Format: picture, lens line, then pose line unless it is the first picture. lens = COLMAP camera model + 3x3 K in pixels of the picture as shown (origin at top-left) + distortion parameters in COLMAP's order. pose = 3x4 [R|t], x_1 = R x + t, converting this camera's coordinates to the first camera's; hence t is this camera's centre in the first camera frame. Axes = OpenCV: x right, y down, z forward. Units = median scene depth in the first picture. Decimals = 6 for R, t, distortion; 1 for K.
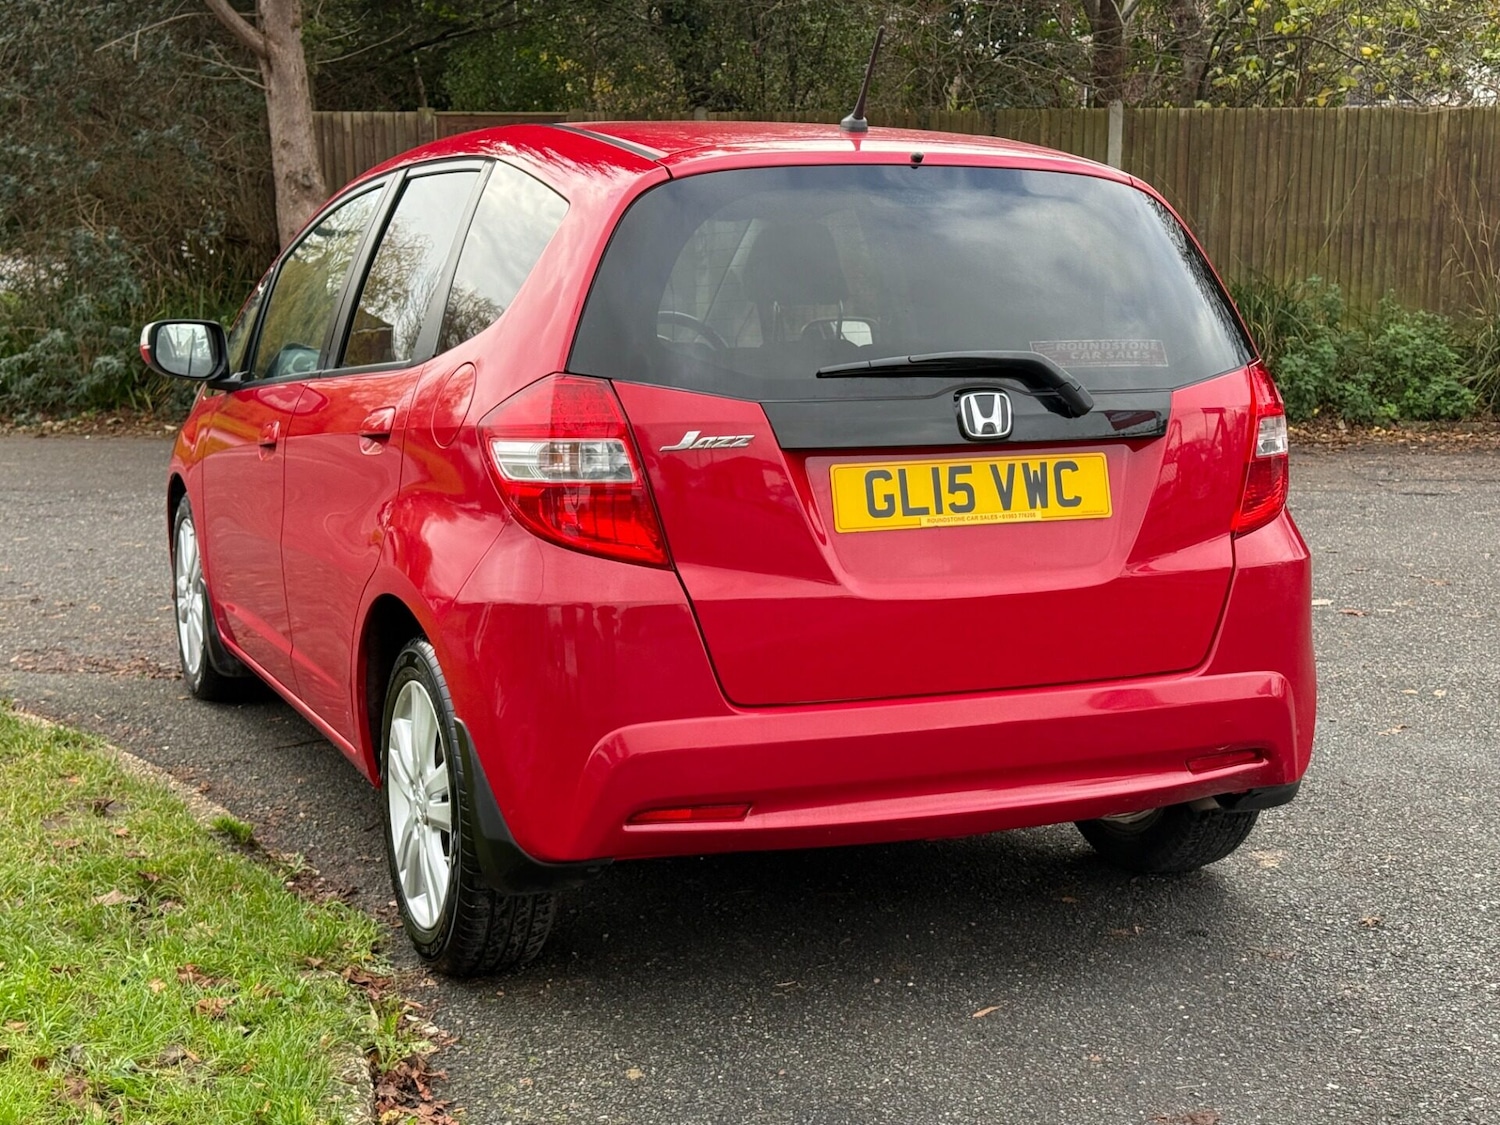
lens RADIAL K [[2155.8, 0, 750.0], [0, 2155.8, 562.5], [0, 0, 1]] dist [0.157944, -0.166264]
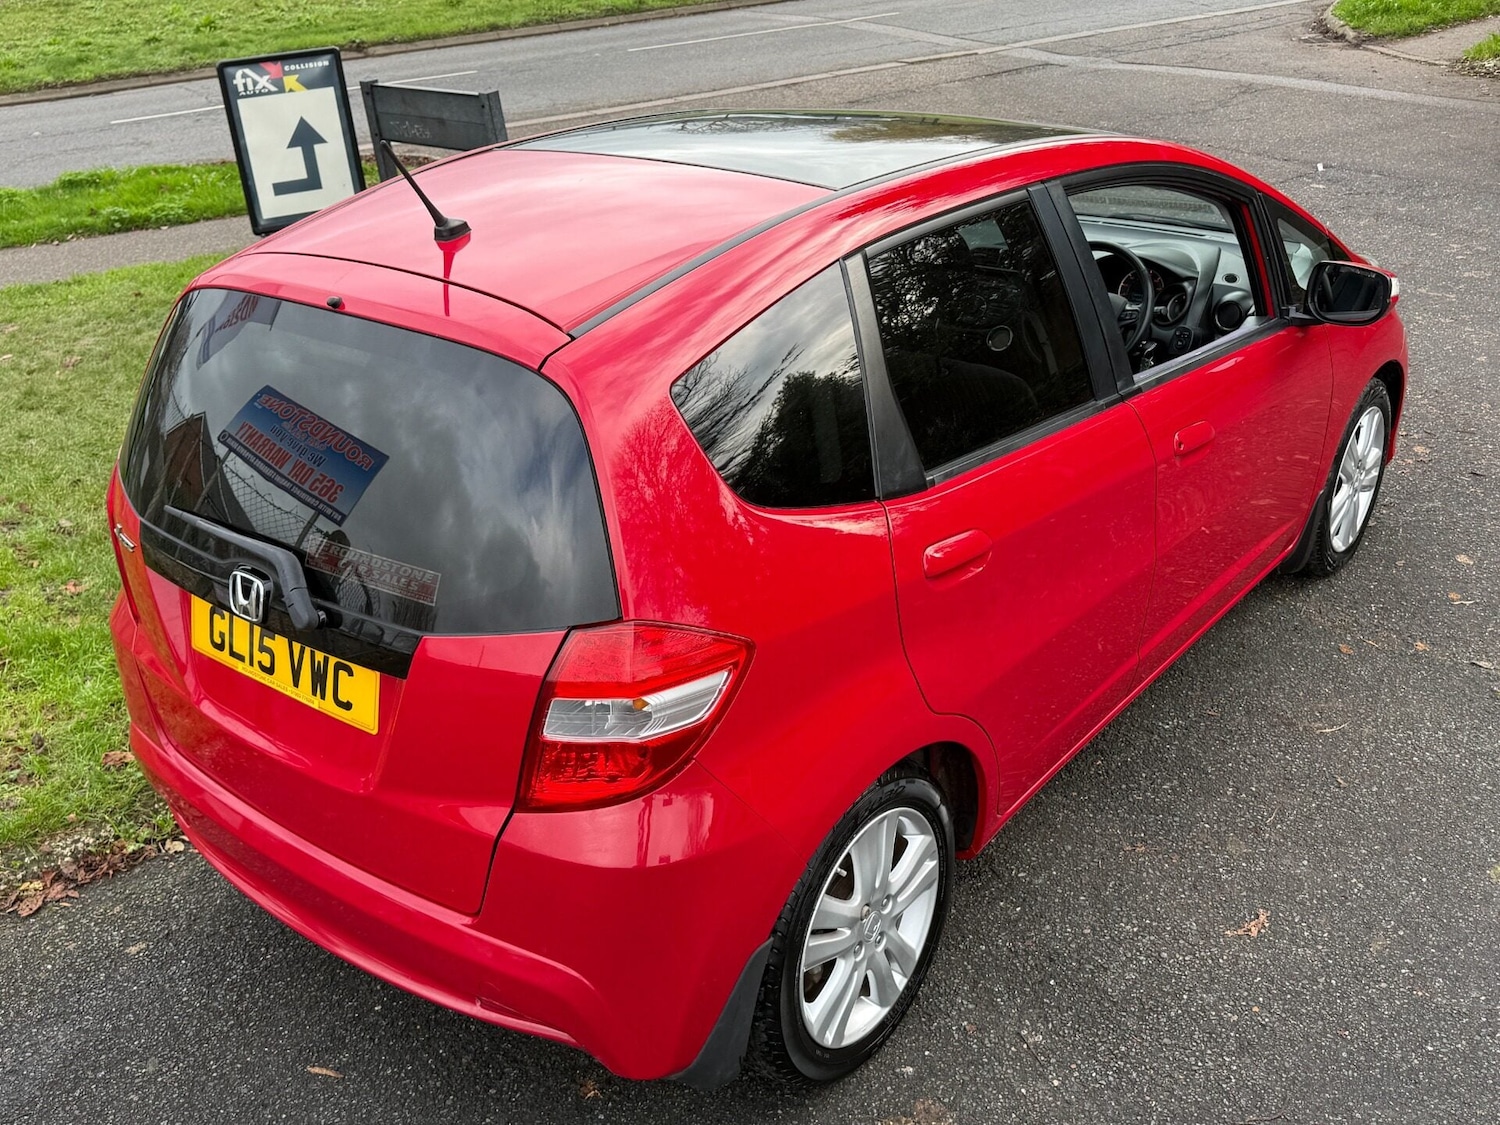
lens RADIAL K [[1433.2, 0, 750.0], [0, 1433.2, 562.5], [0, 0, 1]] dist [0.097528, -0.175694]
pose [[0.471235, 0.363240, -0.803738, 0.733696], [-0.075809, 0.924567, 0.373401, -0.342696], [0.878744, -0.115029, 0.463225, 0.885901]]
